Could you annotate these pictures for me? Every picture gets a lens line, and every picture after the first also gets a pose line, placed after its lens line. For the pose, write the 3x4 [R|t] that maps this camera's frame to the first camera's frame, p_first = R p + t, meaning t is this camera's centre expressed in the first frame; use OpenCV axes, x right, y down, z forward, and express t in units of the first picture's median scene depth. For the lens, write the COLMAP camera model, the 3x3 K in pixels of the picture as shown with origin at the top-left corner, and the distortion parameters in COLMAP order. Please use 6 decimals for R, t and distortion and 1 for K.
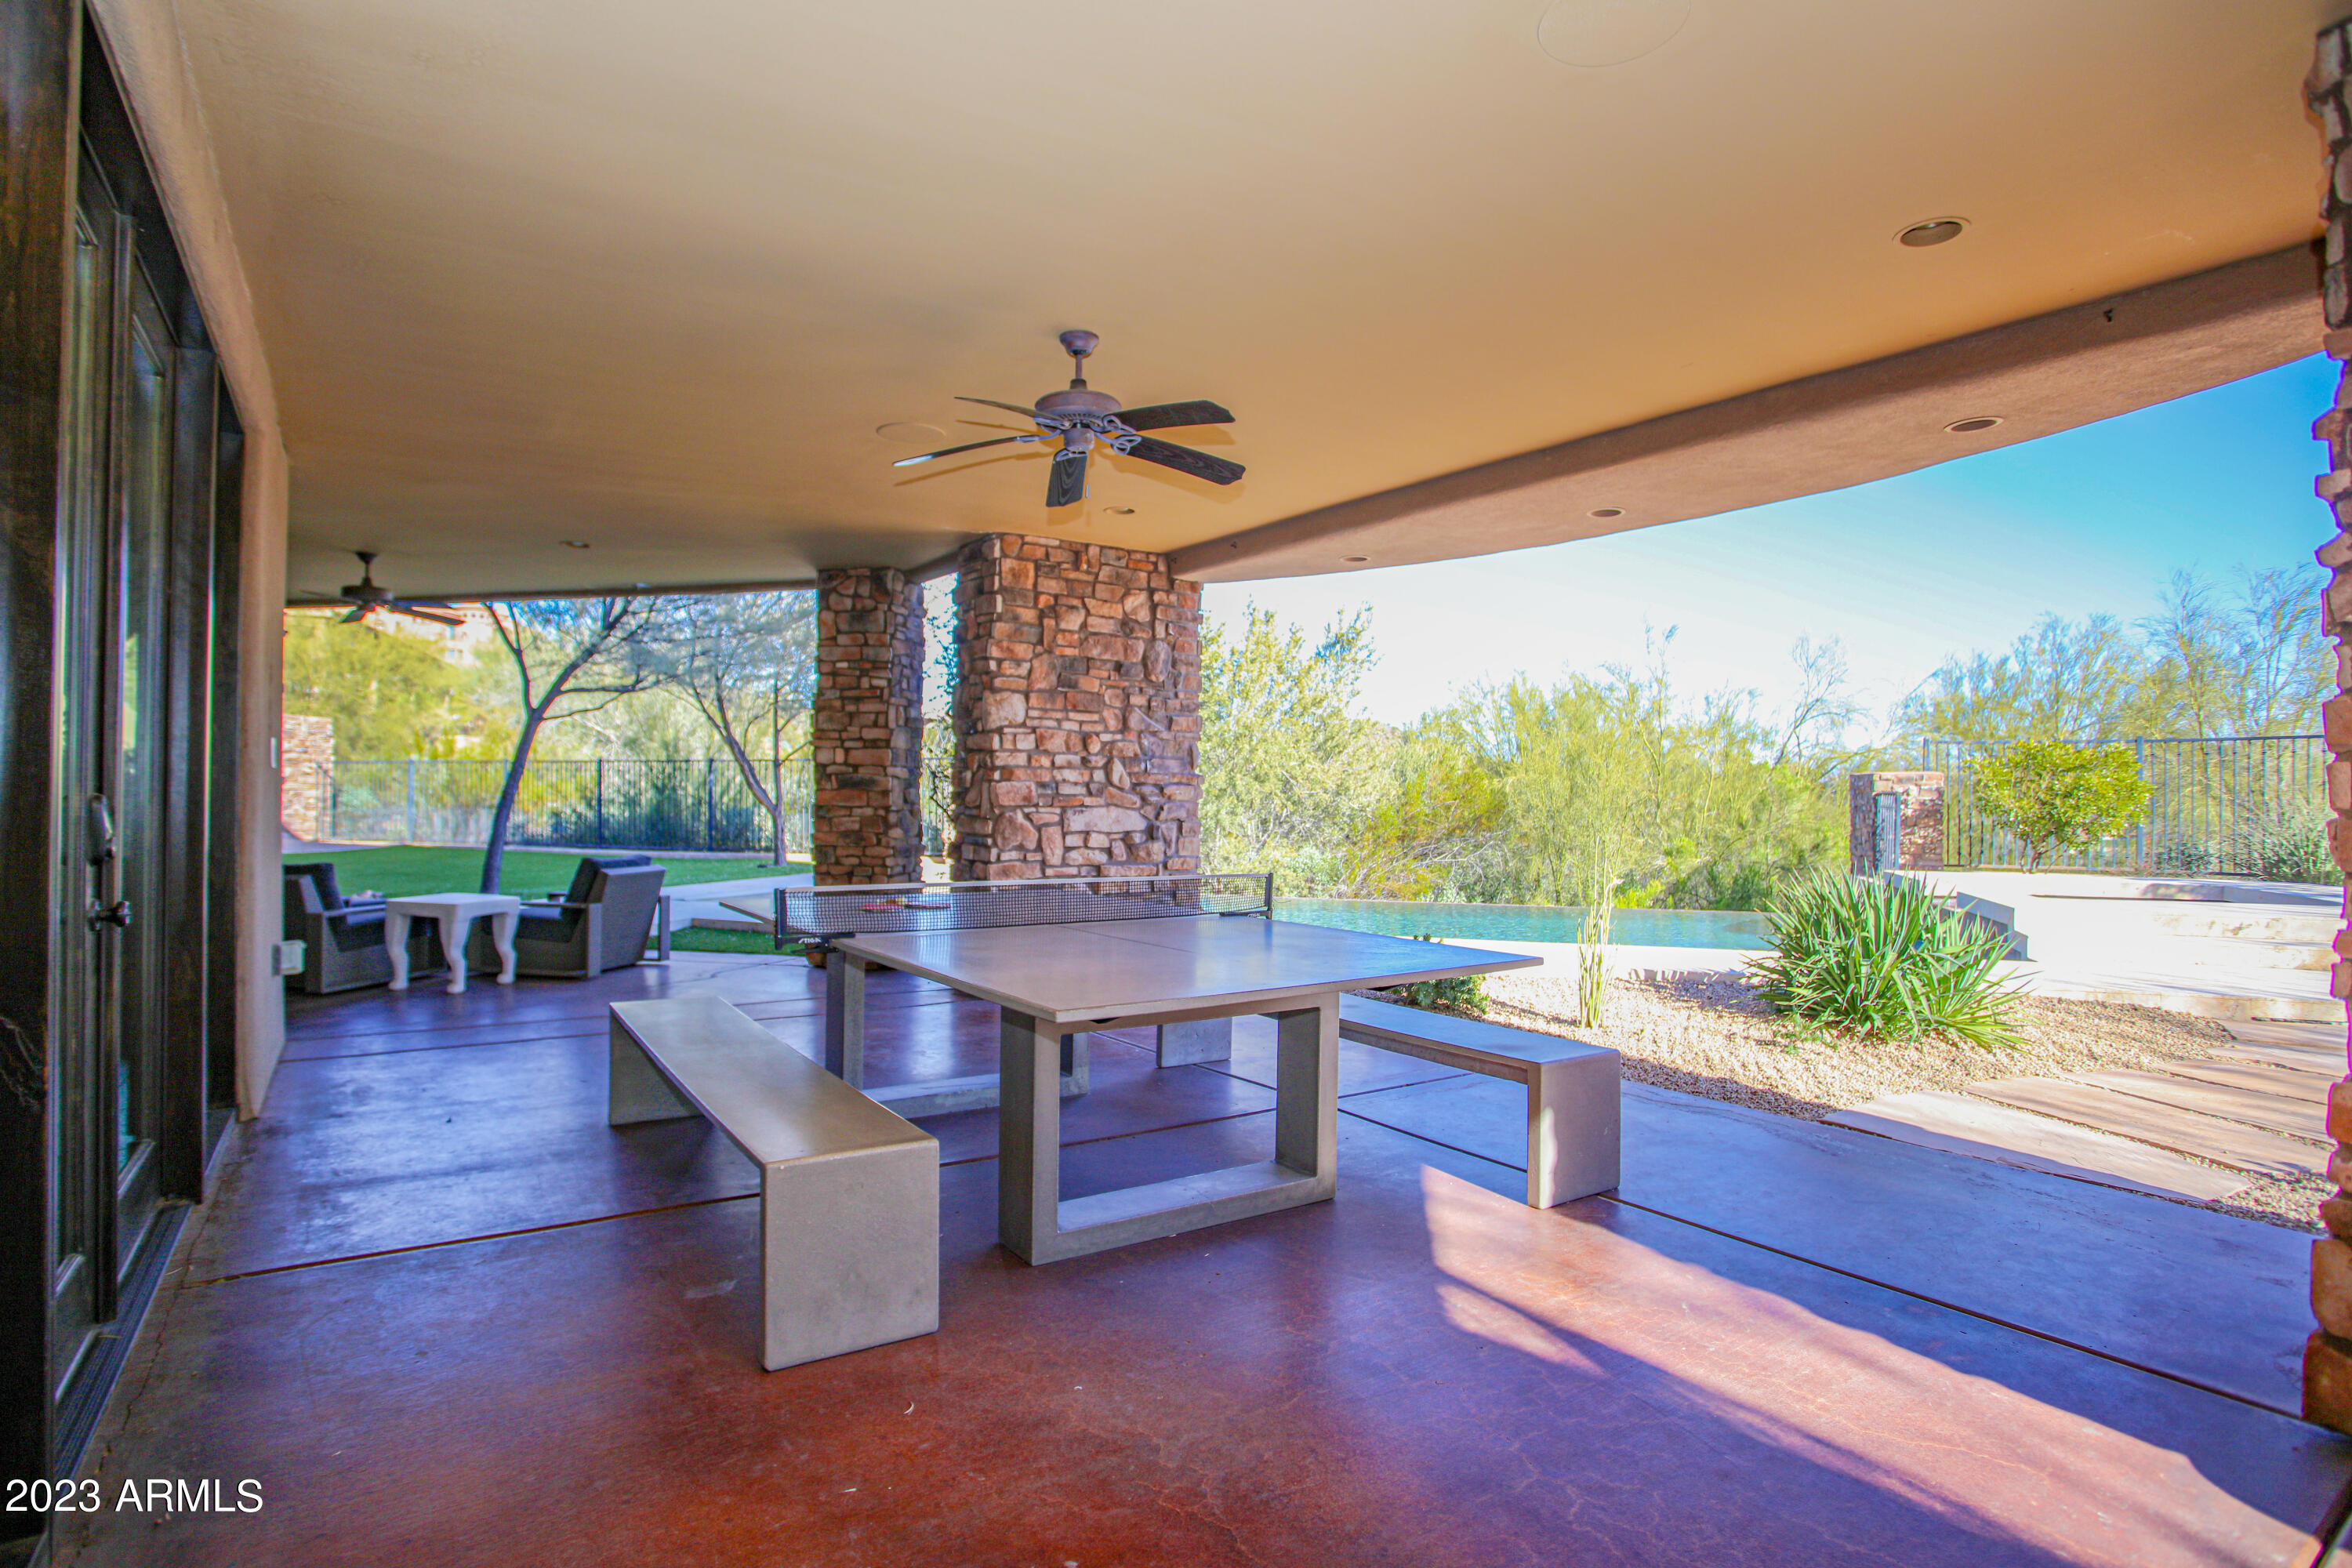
lens RADIAL K [[1159.9, 0, 1187.2], [0, 1159.9, 772.0], [0, 0, 1]] dist [-0.029158, 0.004267]
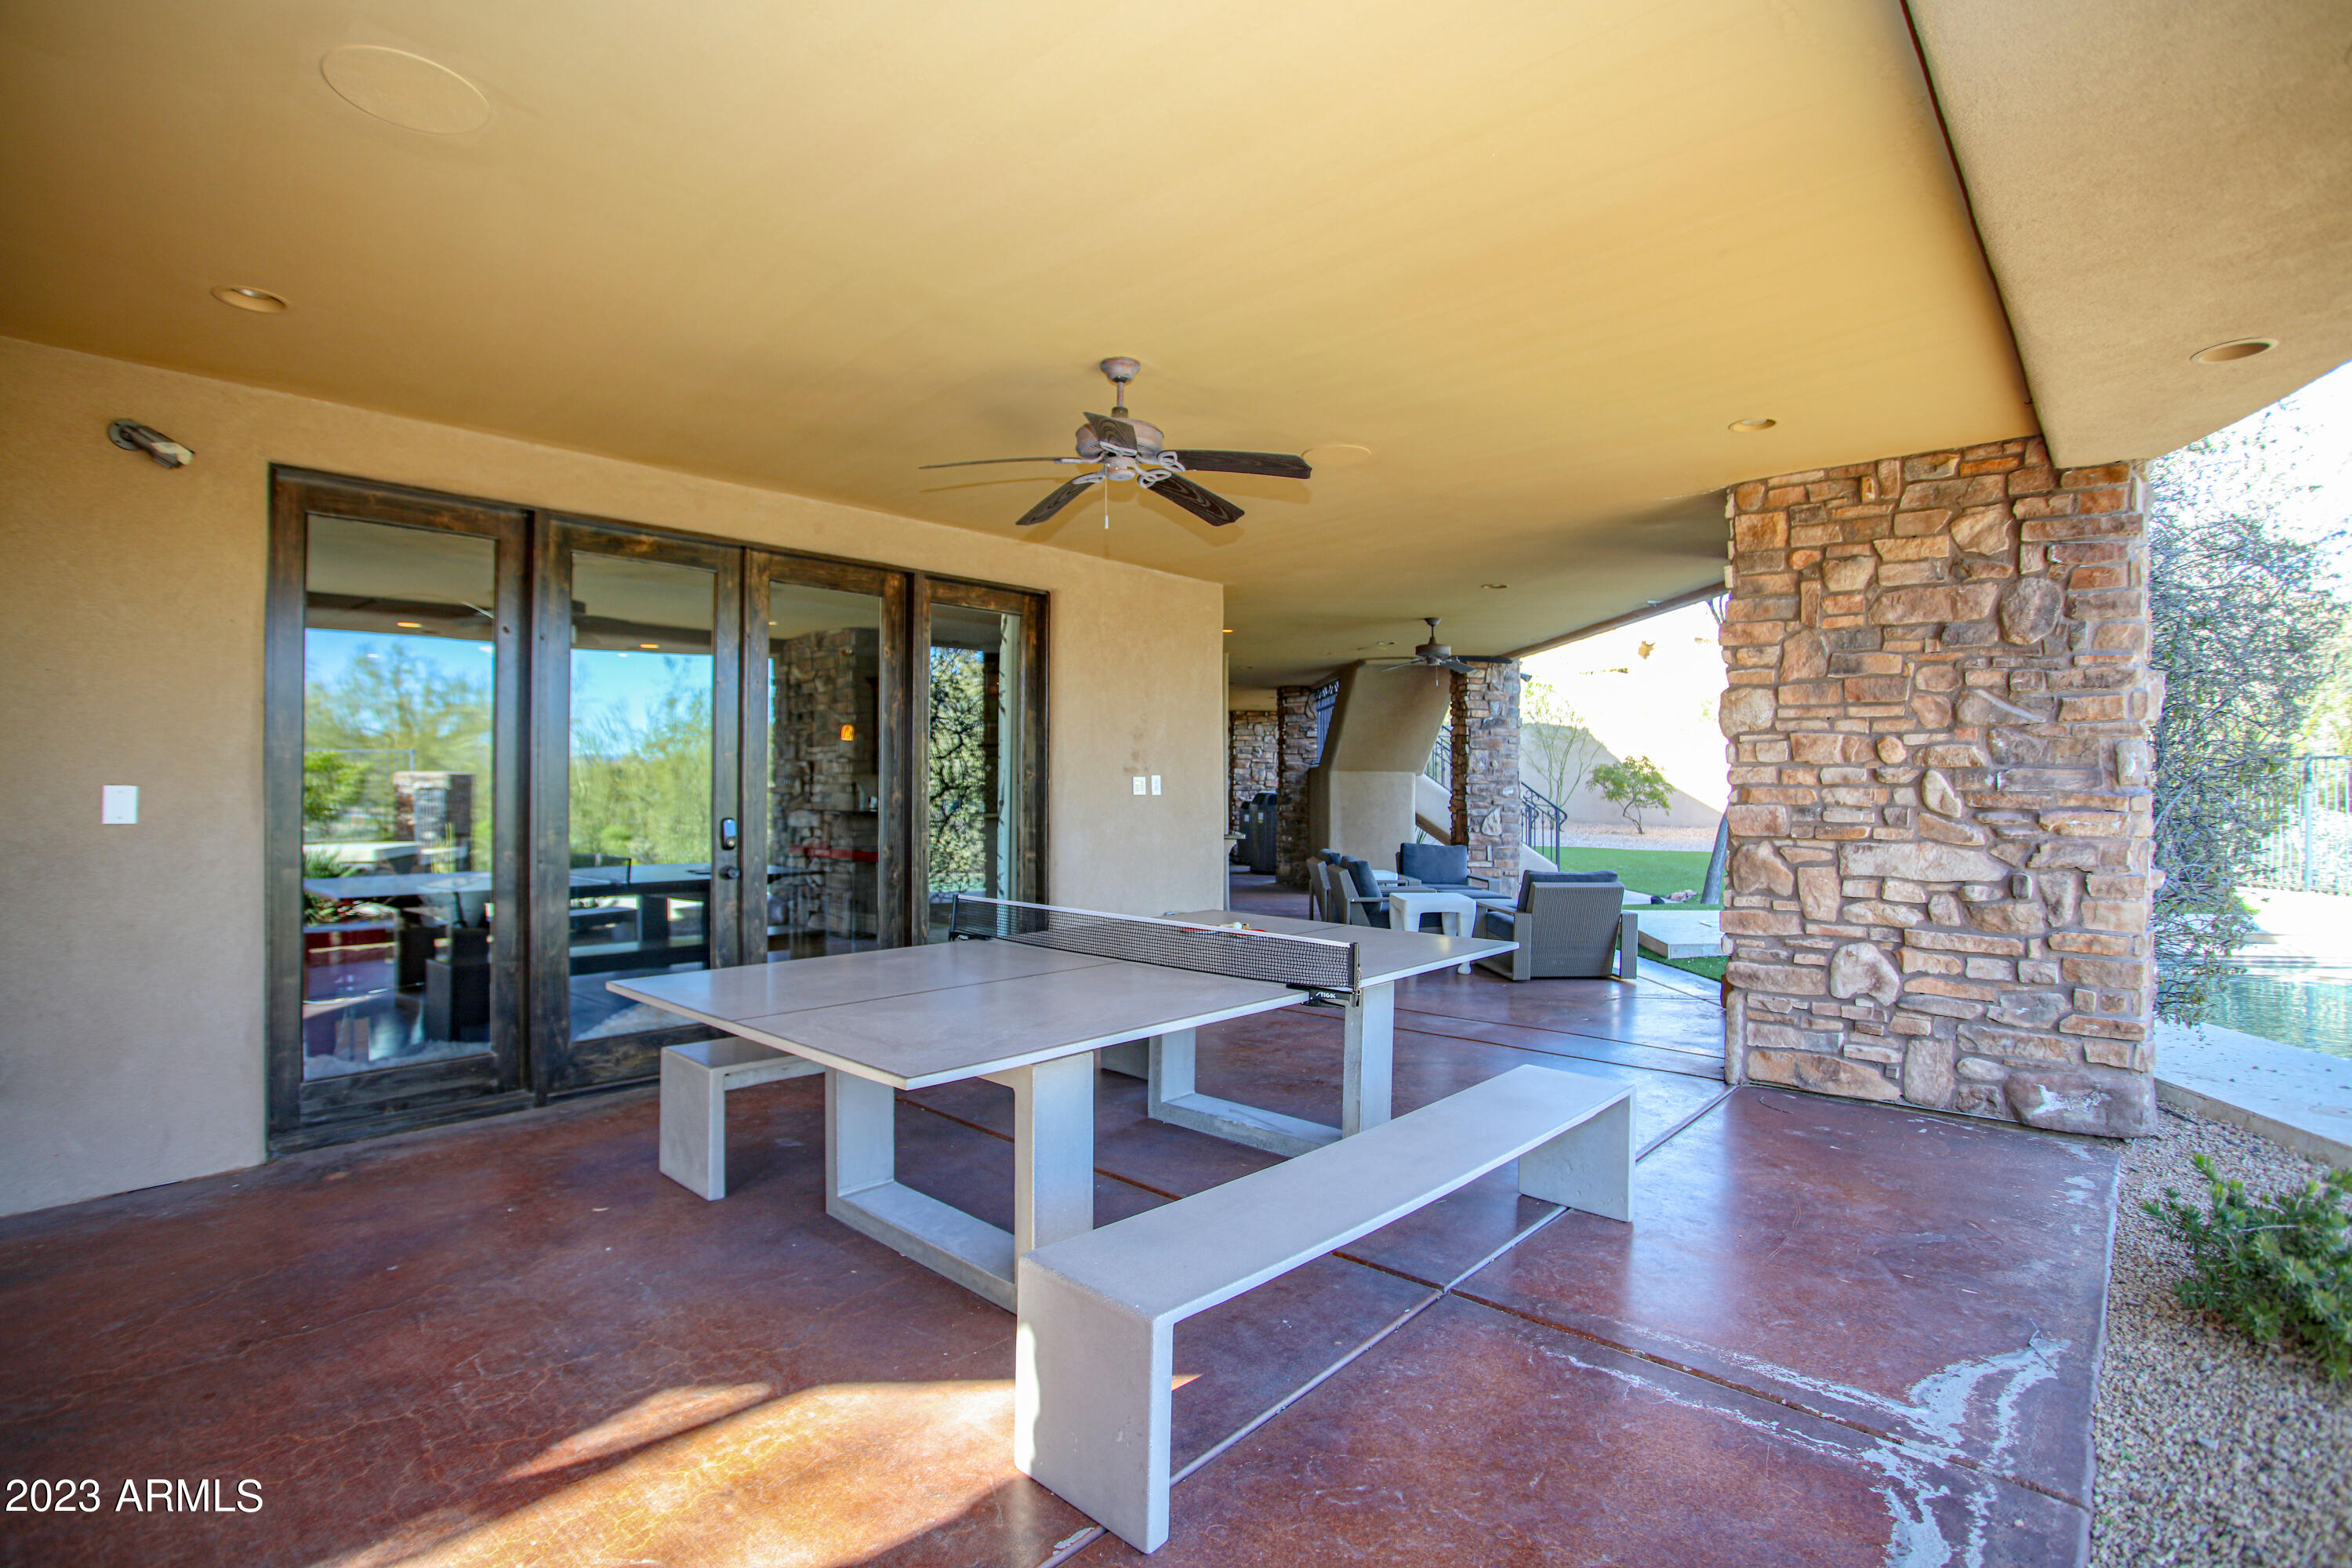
lens RADIAL K [[1159.9, 0, 1184.5], [0, 1159.9, 771.0], [0, 0, 1]] dist [-0.029158, 0.004267]
pose [[0.254327, -0.018101, -0.966949, 0.467679], [0.015306, 0.999775, -0.014690, -0.008256], [0.966997, -0.011064, 0.254547, 0.423595]]
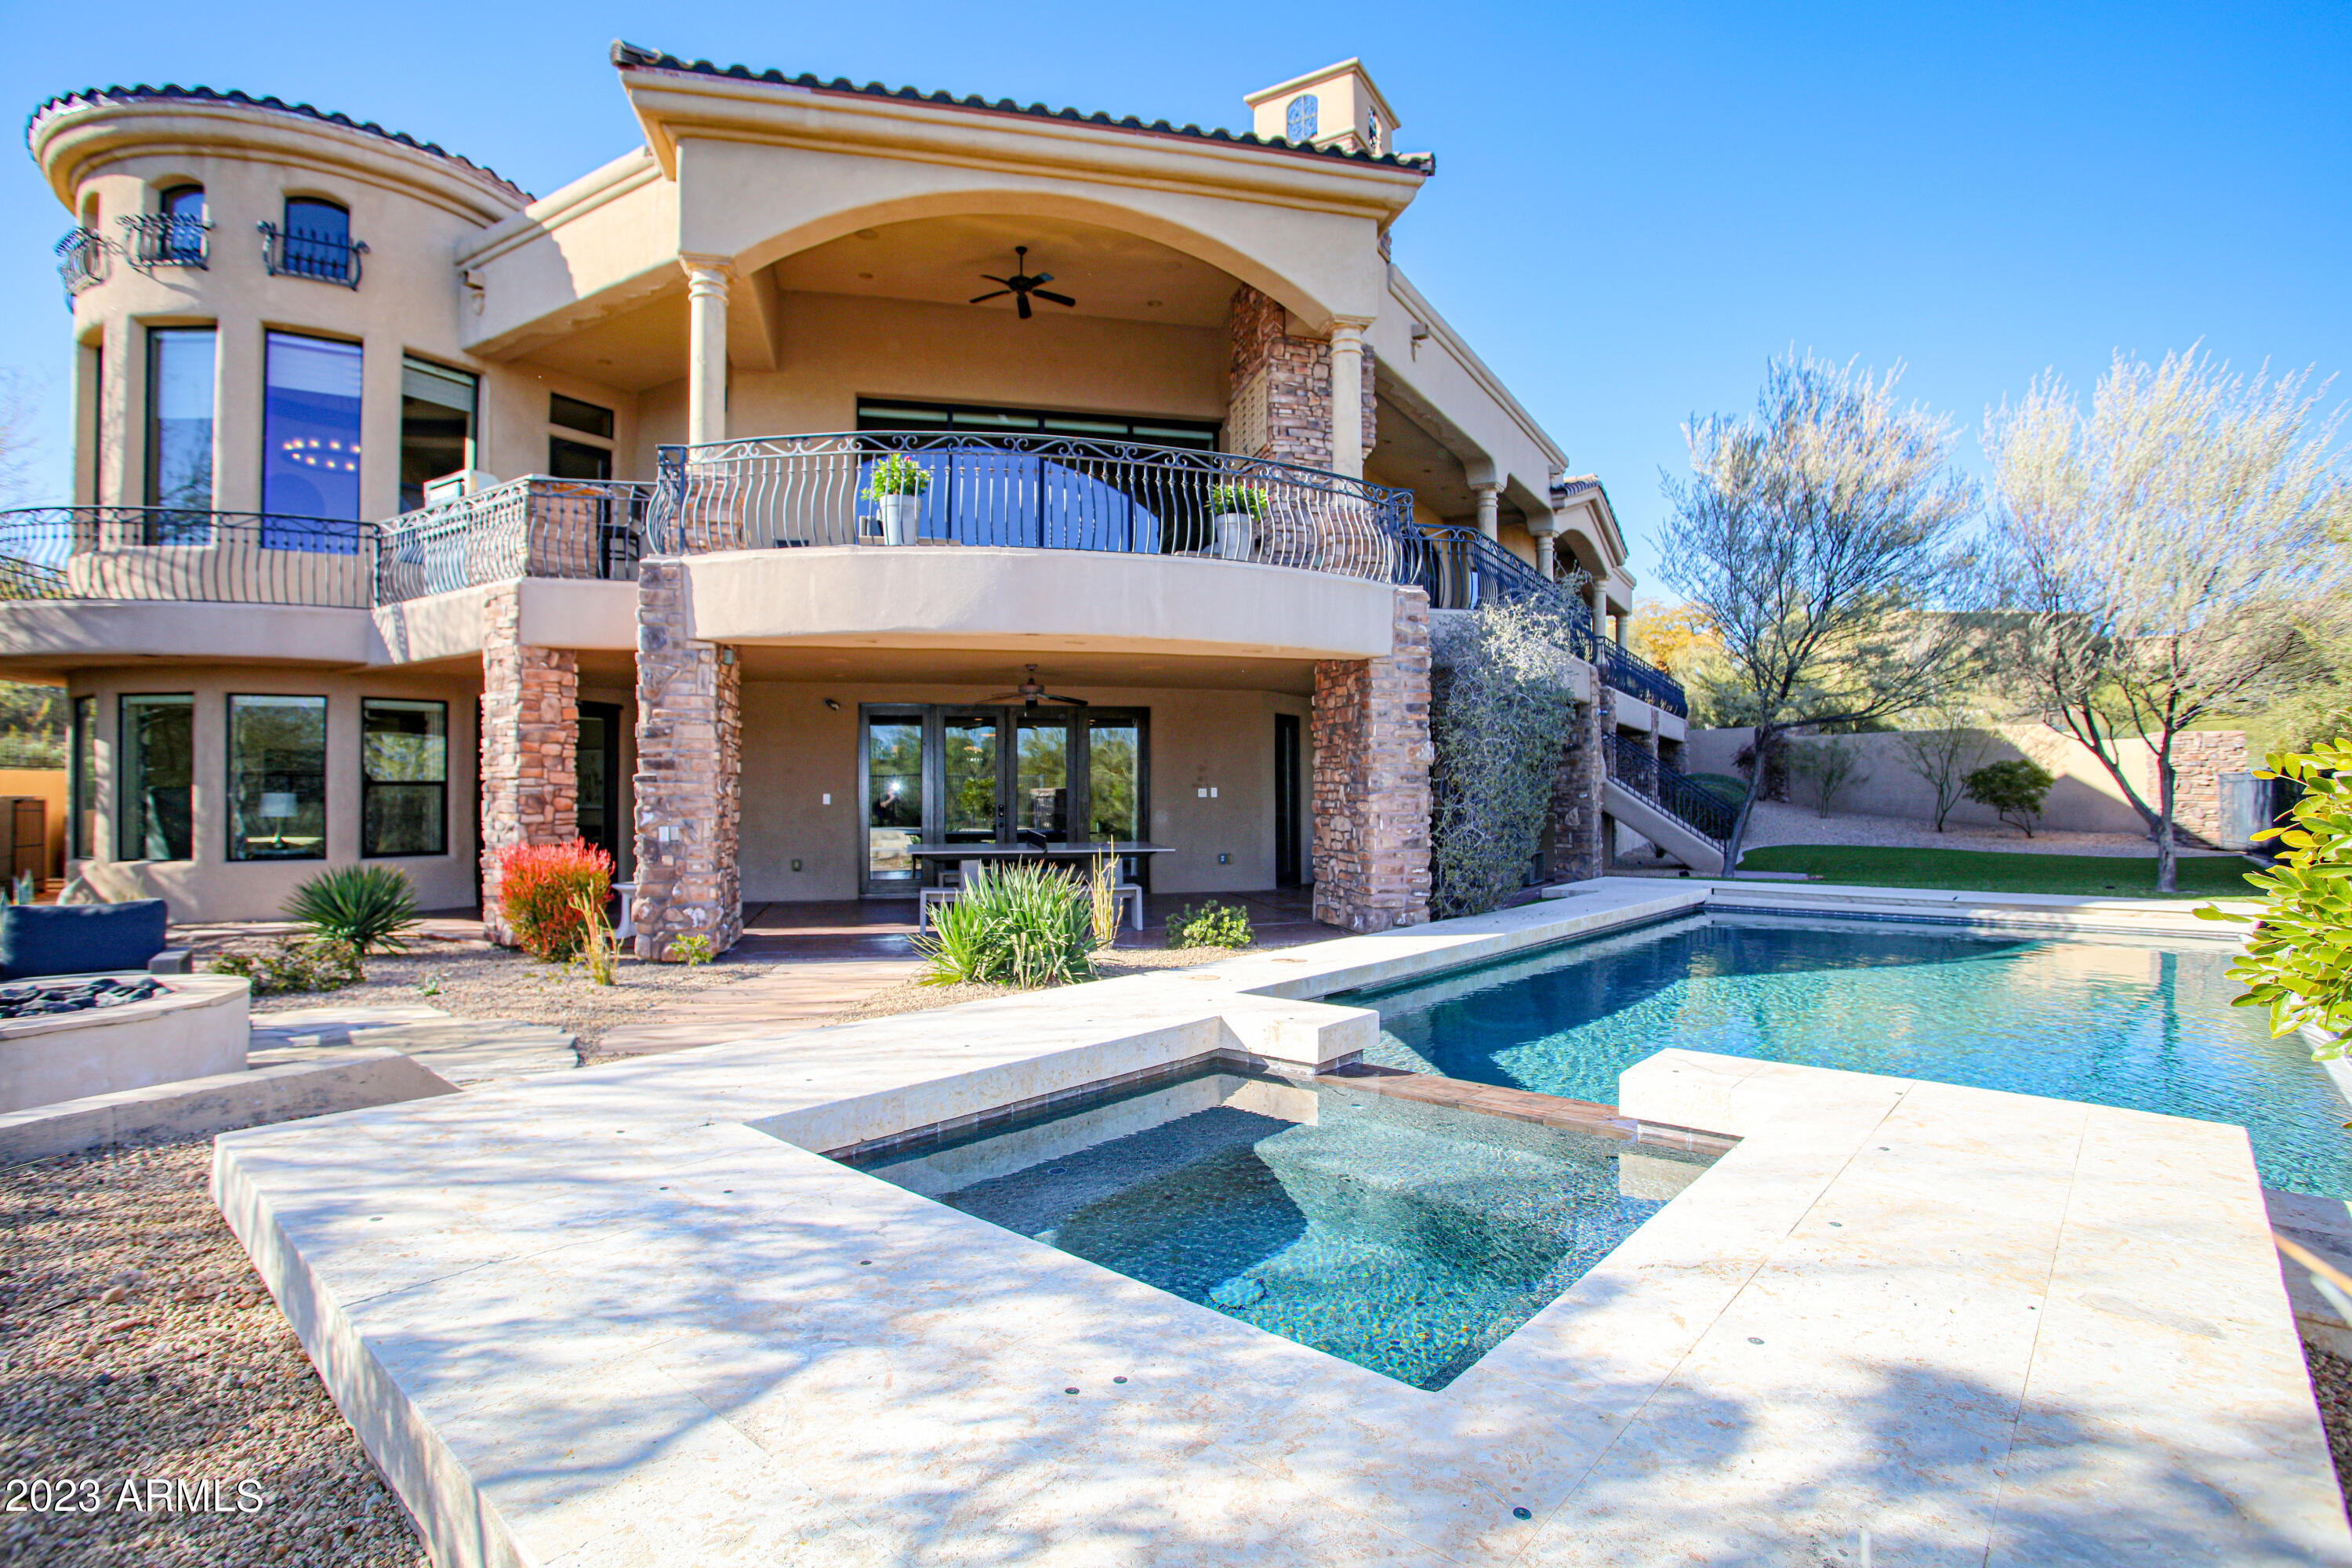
lens RADIAL K [[1159.9, 0, 1194.1], [0, 1159.9, 772.3], [0, 0, 1]] dist [-0.029158, 0.004267]
pose [[-0.318423, -0.024771, -0.947625, 1.496549], [0.016665, 0.999358, -0.031723, 0.018987], [0.947802, -0.025894, -0.317806, 1.299076]]
